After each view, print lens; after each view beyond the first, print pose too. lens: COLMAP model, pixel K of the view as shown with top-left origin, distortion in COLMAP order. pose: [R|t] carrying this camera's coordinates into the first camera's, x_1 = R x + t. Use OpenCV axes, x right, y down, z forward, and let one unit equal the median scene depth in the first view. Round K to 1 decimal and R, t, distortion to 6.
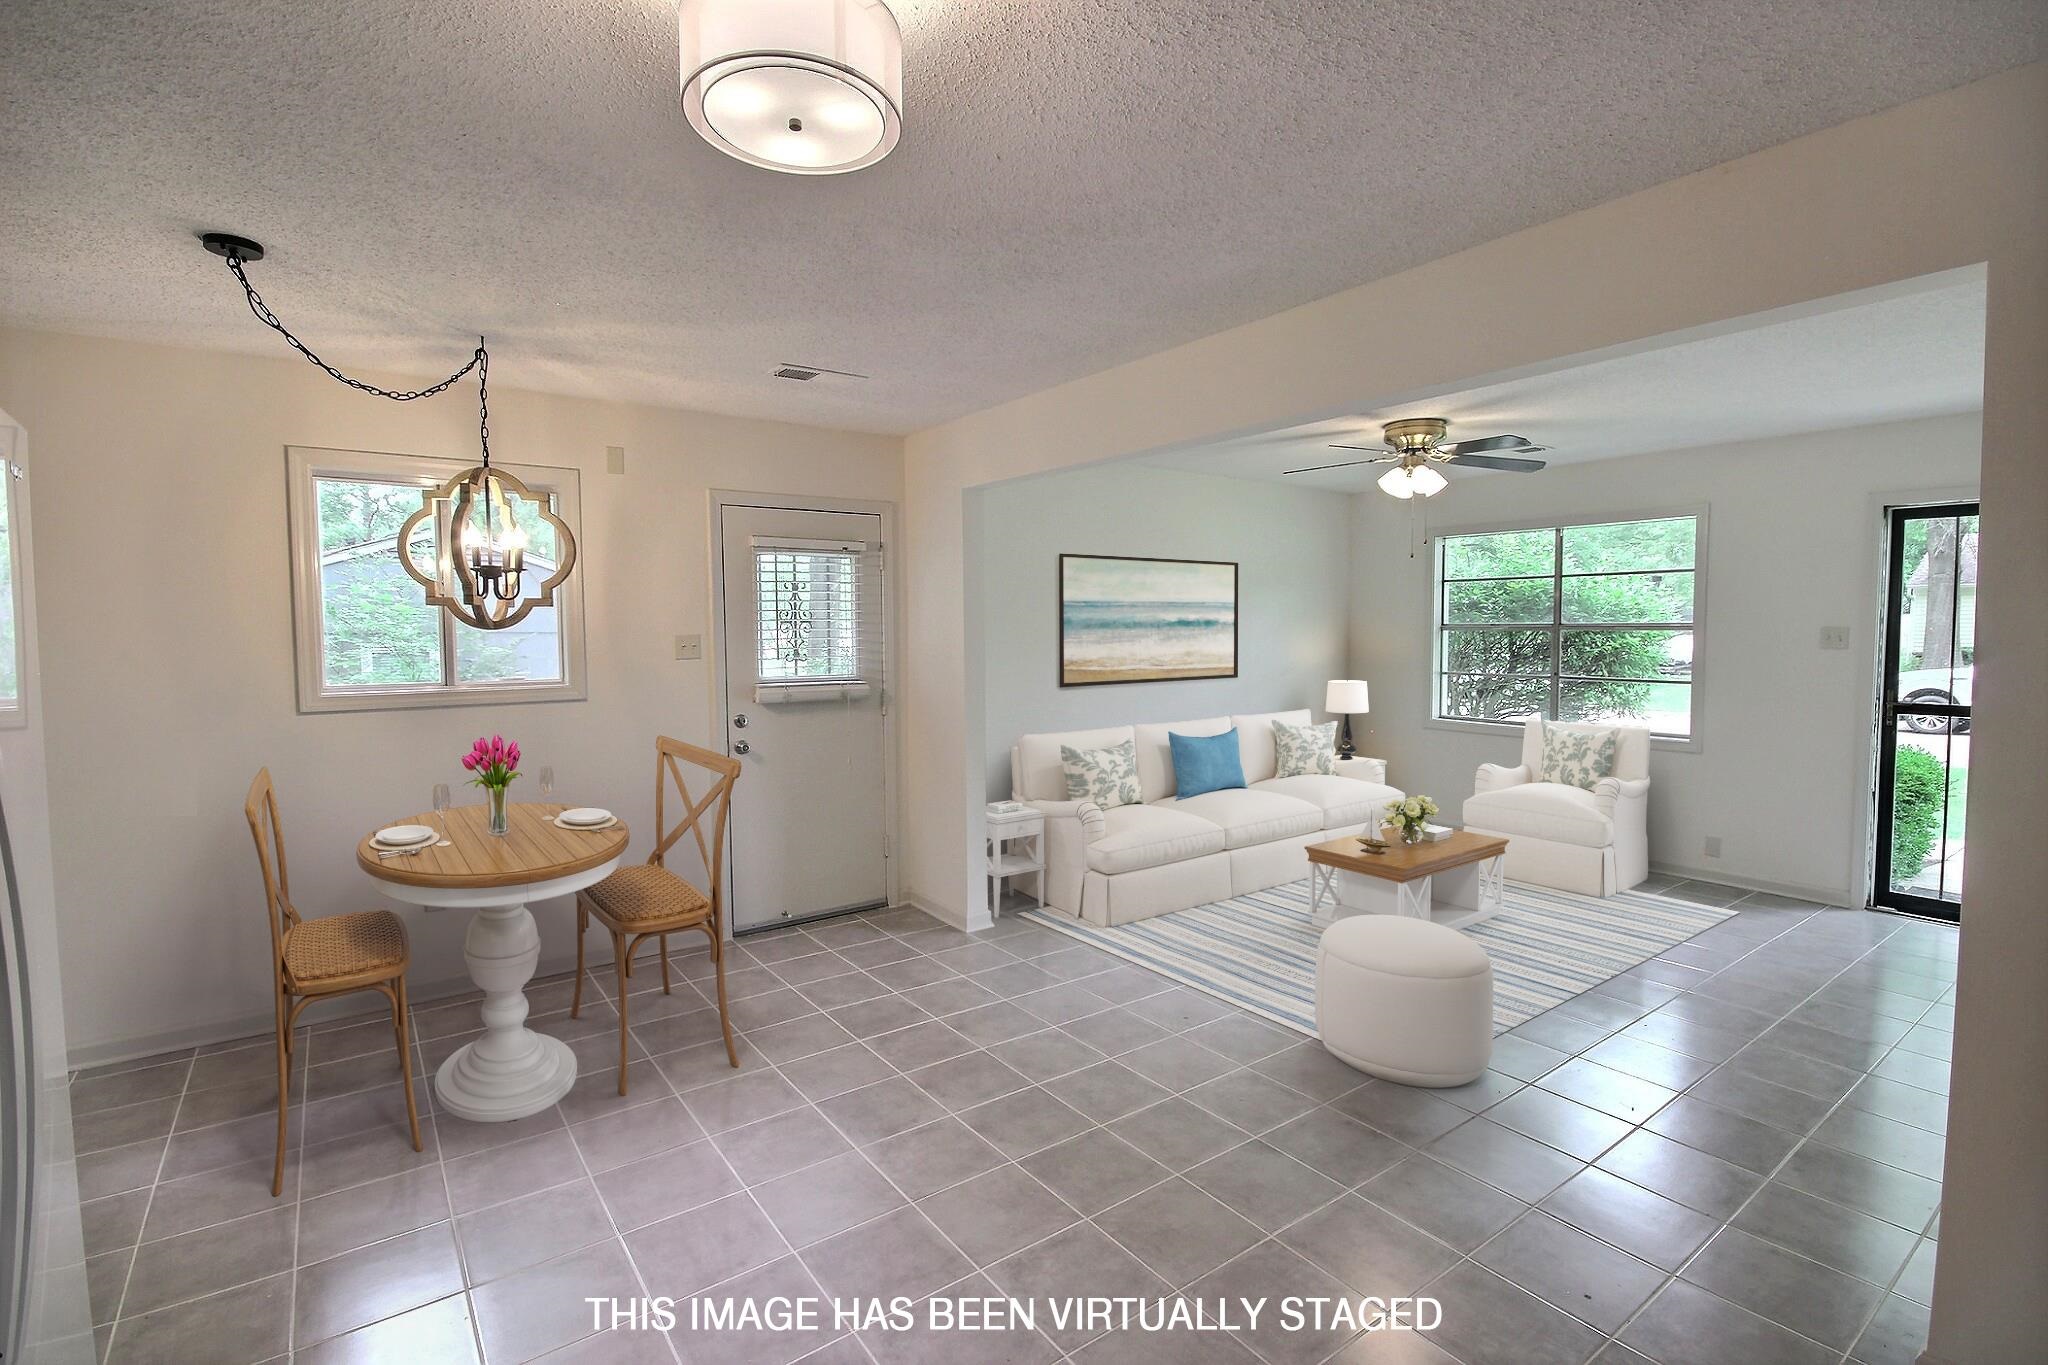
lens RADIAL K [[941.1, 0, 1034.8], [0, 941.1, 677.8], [0, 0, 1]] dist [-0.012262, 0.000852]
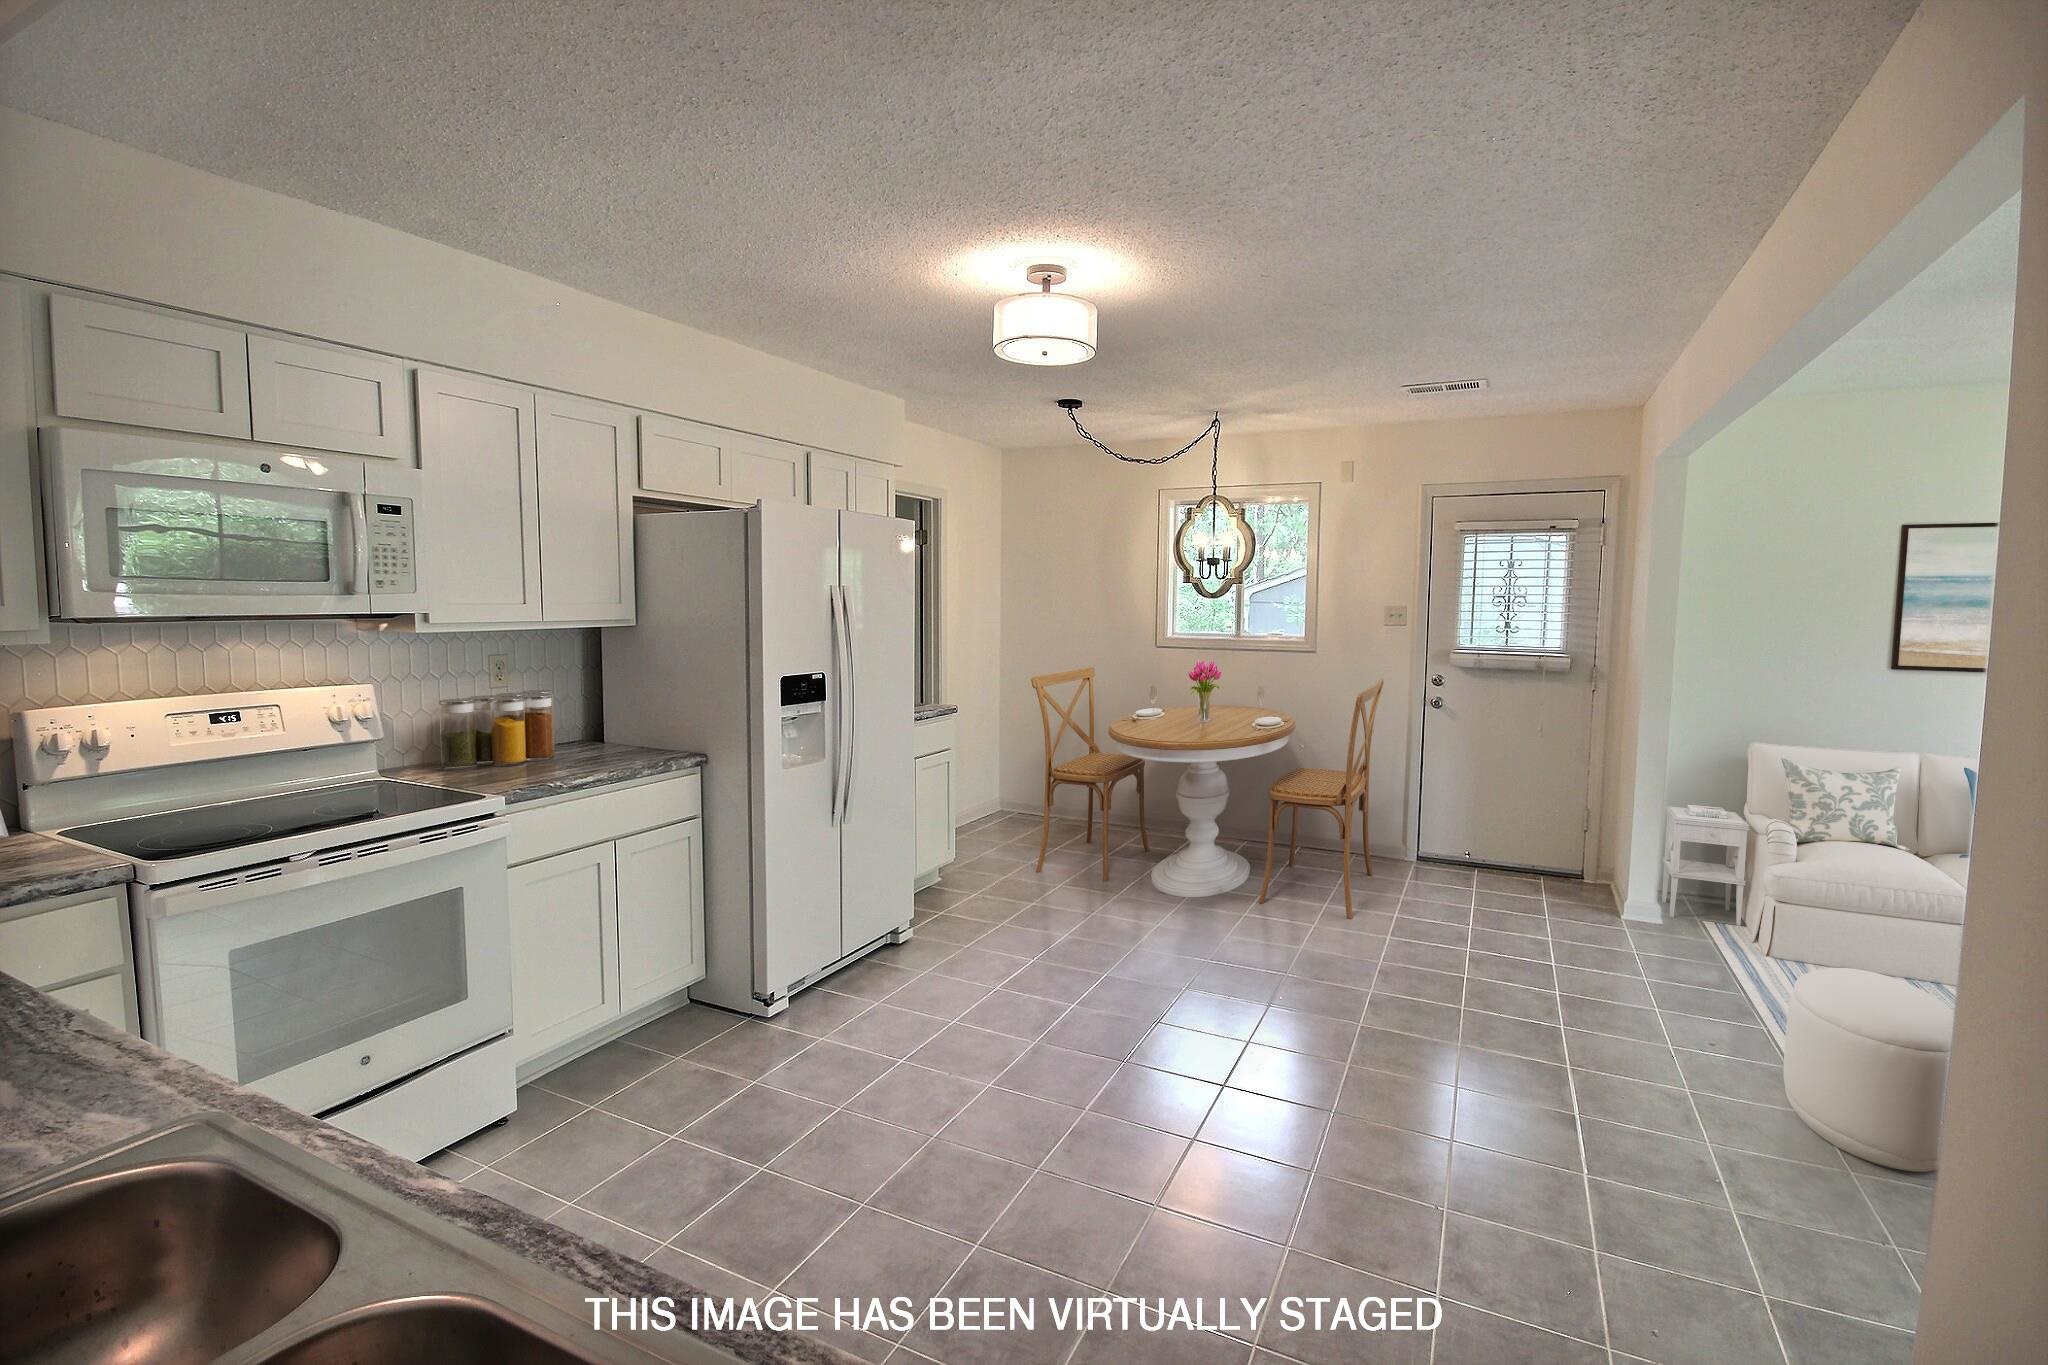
lens RADIAL K [[941.1, 0, 1035.1], [0, 941.1, 677.1], [0, 0, 1]] dist [-0.012262, 0.000852]
pose [[0.457730, 0.084030, -0.885112, 0.499724], [-0.062486, 0.996102, 0.062253, 0.000328], [0.886893, 0.026812, 0.461196, 0.010614]]
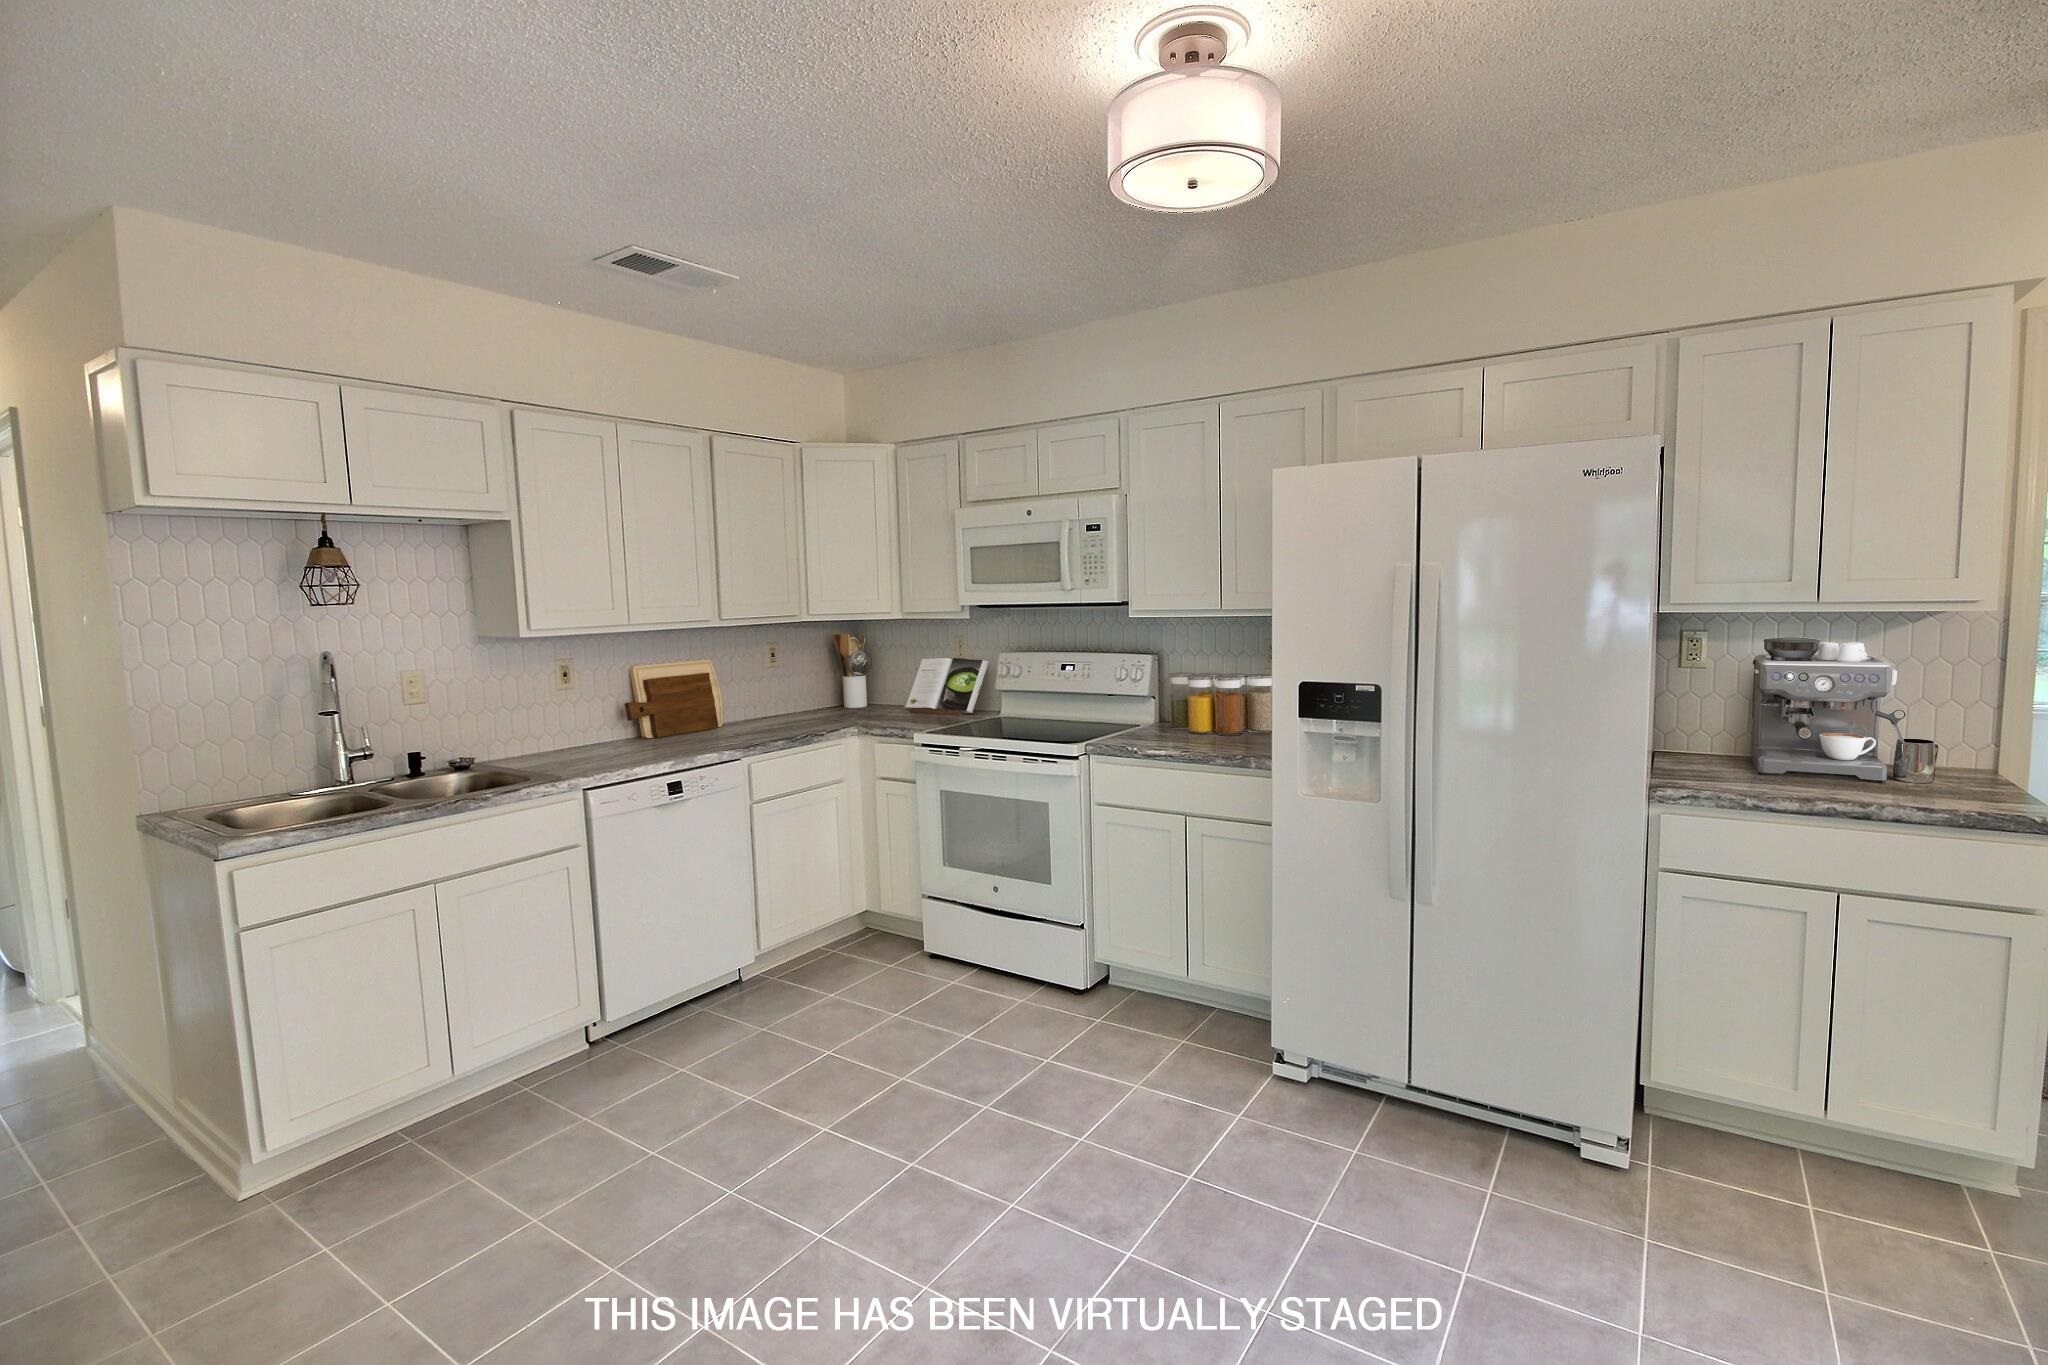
lens RADIAL K [[941.1, 0, 1034.0], [0, 941.1, 681.2], [0, 0, 1]] dist [-0.012262, 0.000852]
pose [[-0.941060, 0.063949, -0.332138, 0.124156], [0.013174, 0.988150, 0.152927, -0.035558], [0.337982, 0.139538, -0.930751, 0.664546]]
